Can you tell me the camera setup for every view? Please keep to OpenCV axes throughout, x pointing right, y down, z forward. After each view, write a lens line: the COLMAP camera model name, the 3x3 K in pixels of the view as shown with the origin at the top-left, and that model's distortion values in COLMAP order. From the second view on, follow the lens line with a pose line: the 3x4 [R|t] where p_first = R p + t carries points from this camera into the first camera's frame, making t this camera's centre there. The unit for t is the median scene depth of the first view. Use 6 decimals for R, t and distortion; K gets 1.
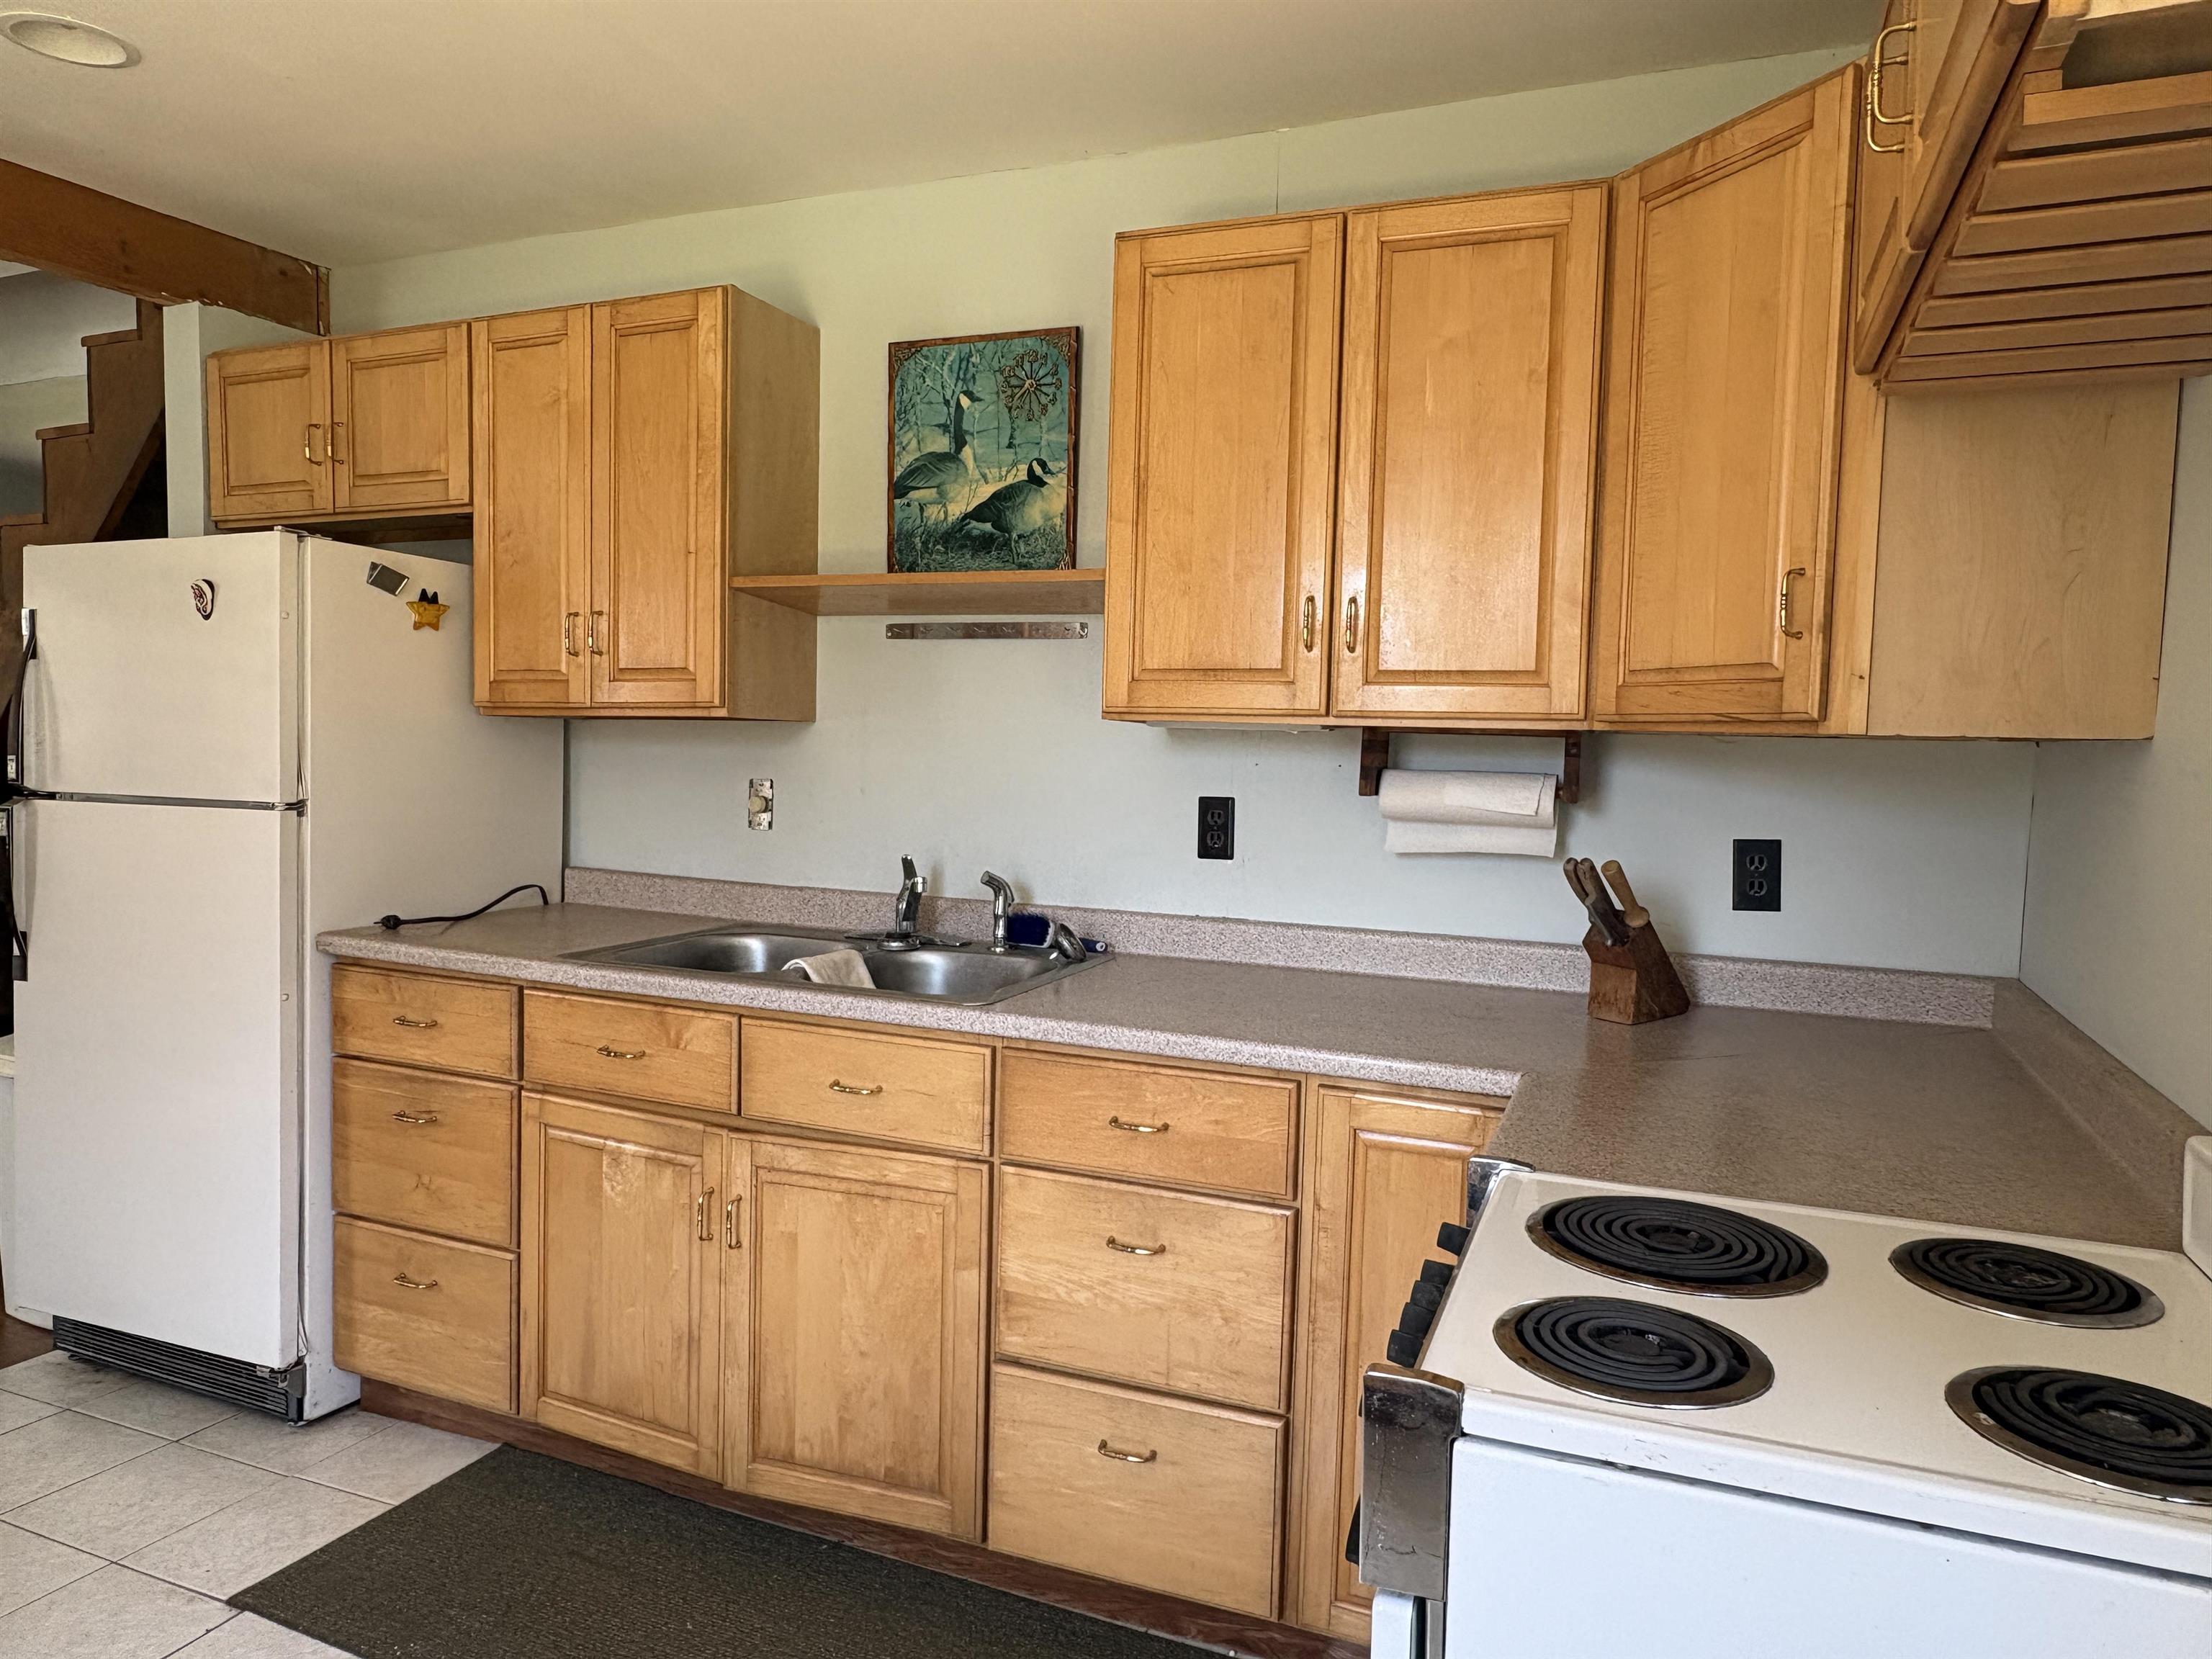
lens RADIAL K [[1461.3, 0, 1106.0], [0, 1461.3, 829.5], [0, 0, 1]] dist [0.008054, 0.004268]
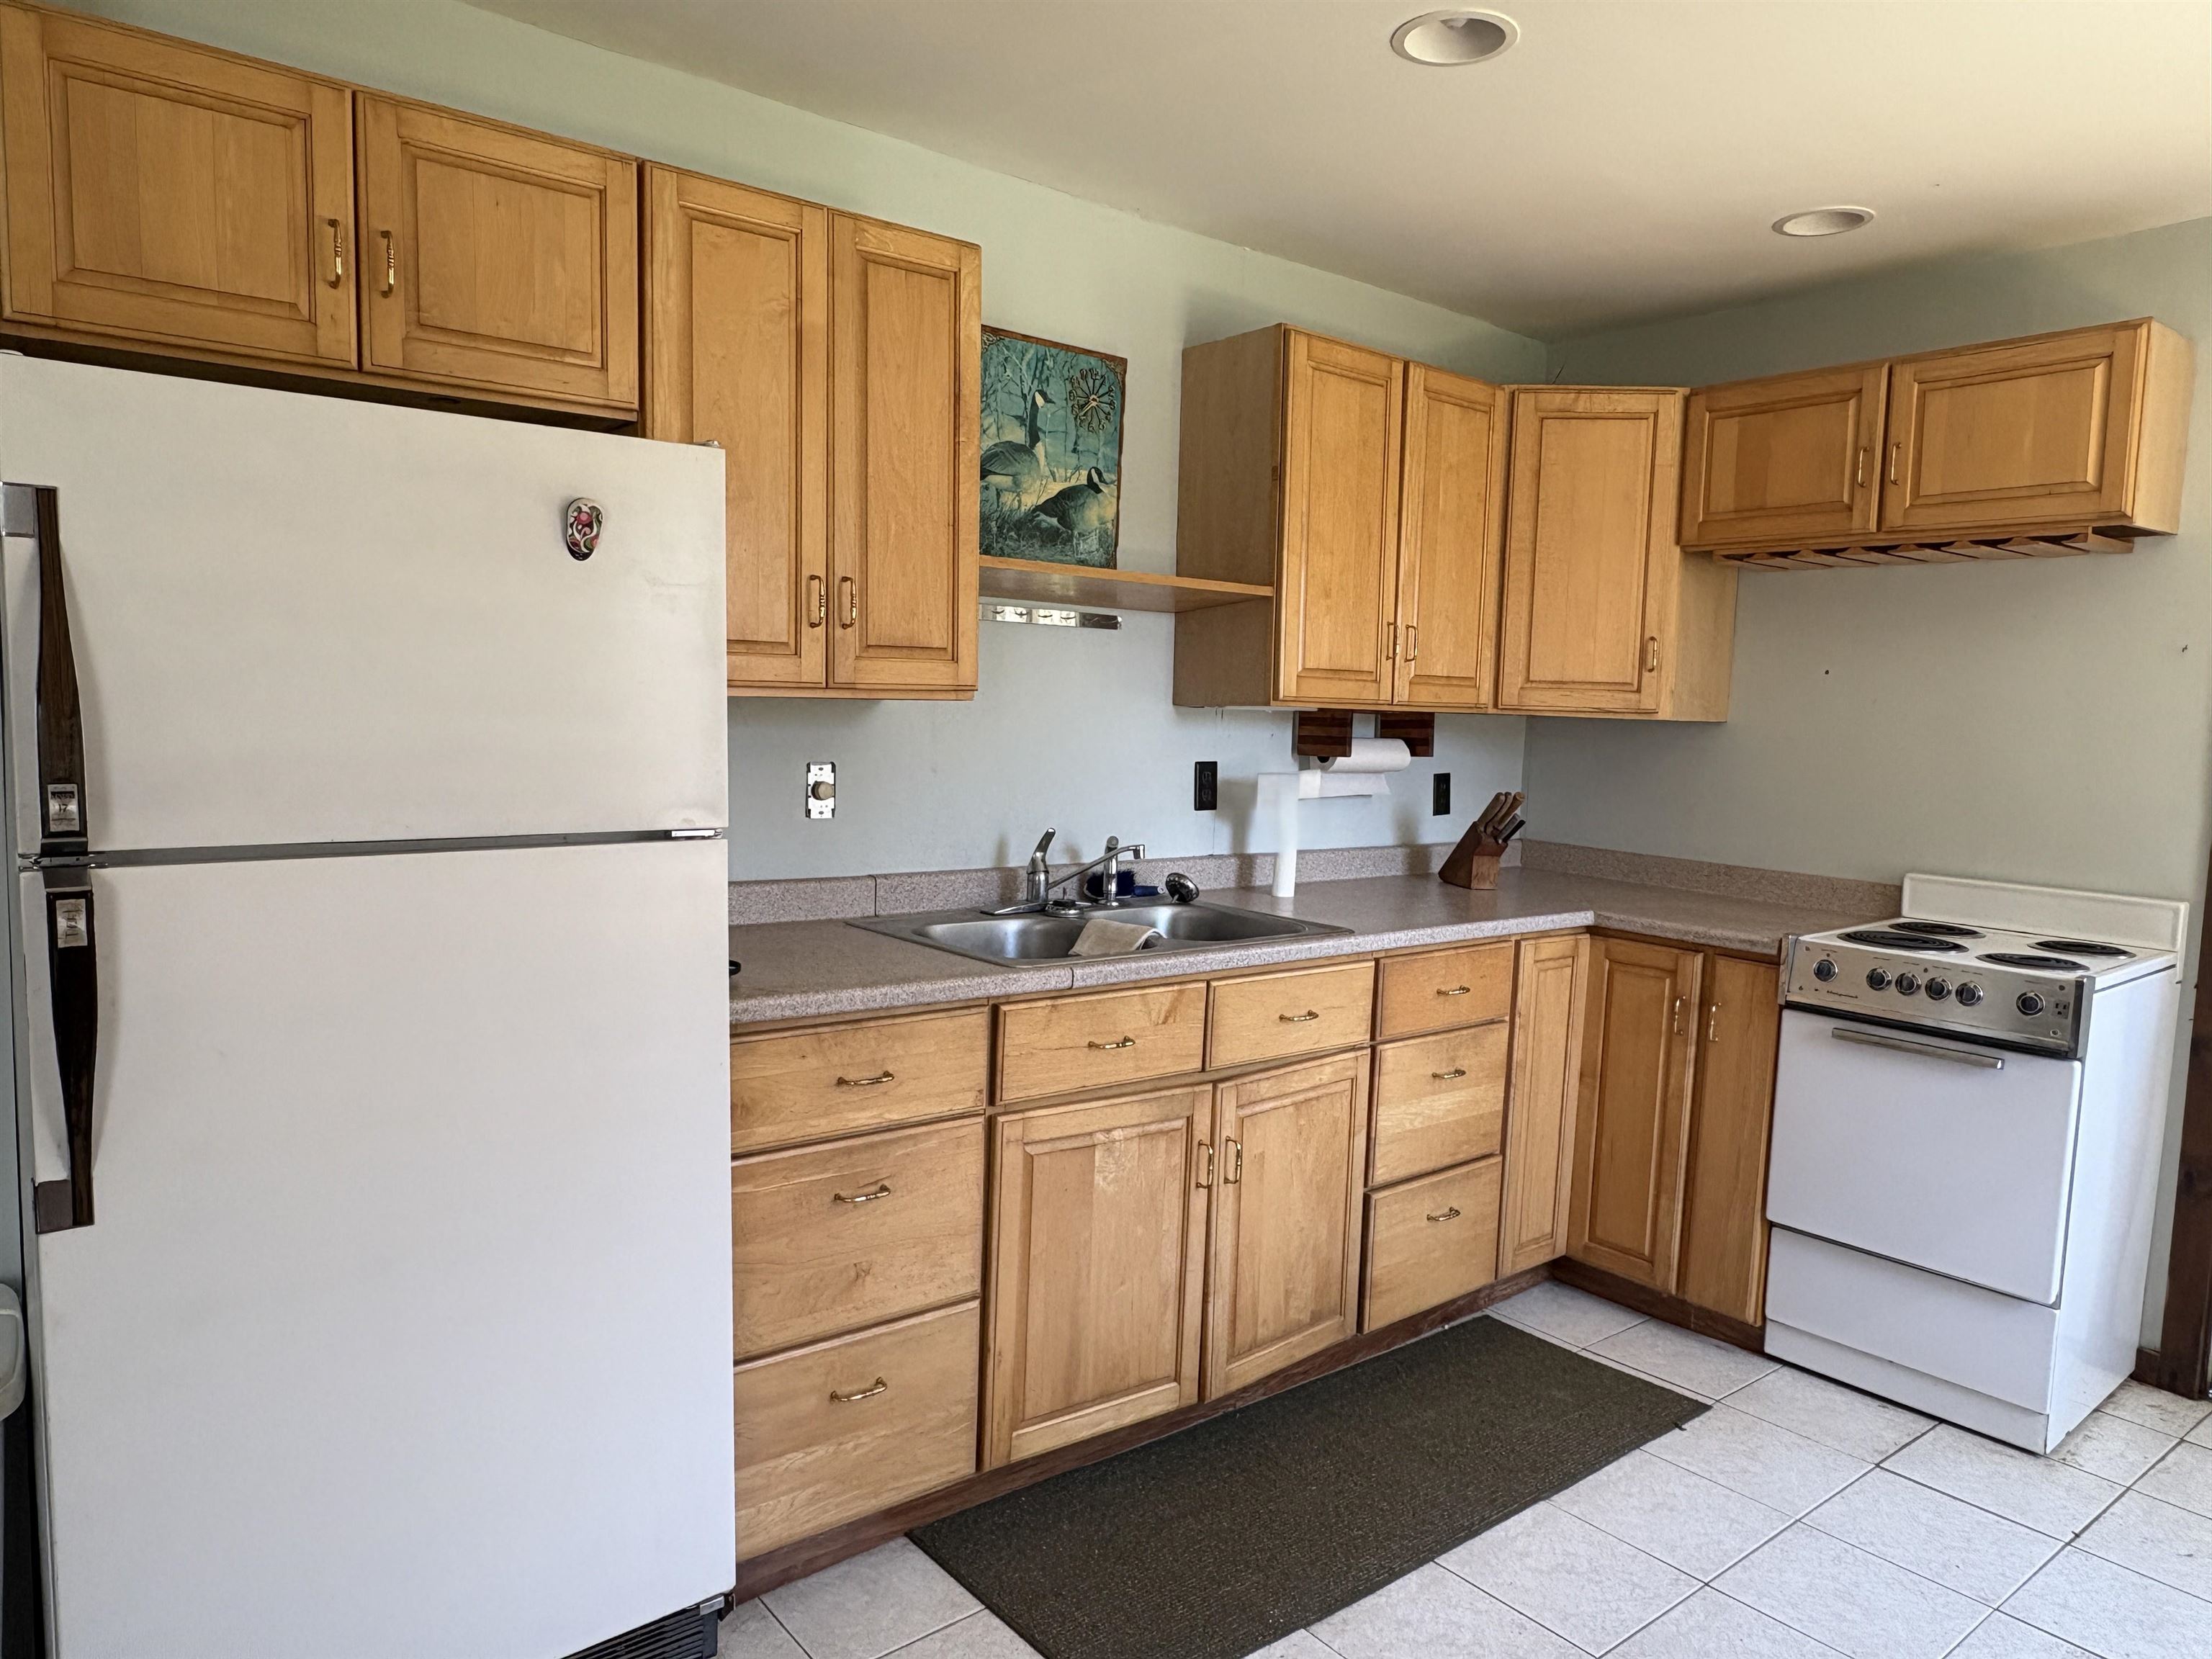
lens RADIAL K [[1461.3, 0, 1106.0], [0, 1461.3, 829.5], [0, 0, 1]] dist [0.008054, 0.004268]
pose [[0.461344, -0.085186, 0.883122, -1.062922], [0.037631, 0.996363, 0.076451, -0.062257], [-0.886423, -0.002037, 0.462872, 0.474134]]
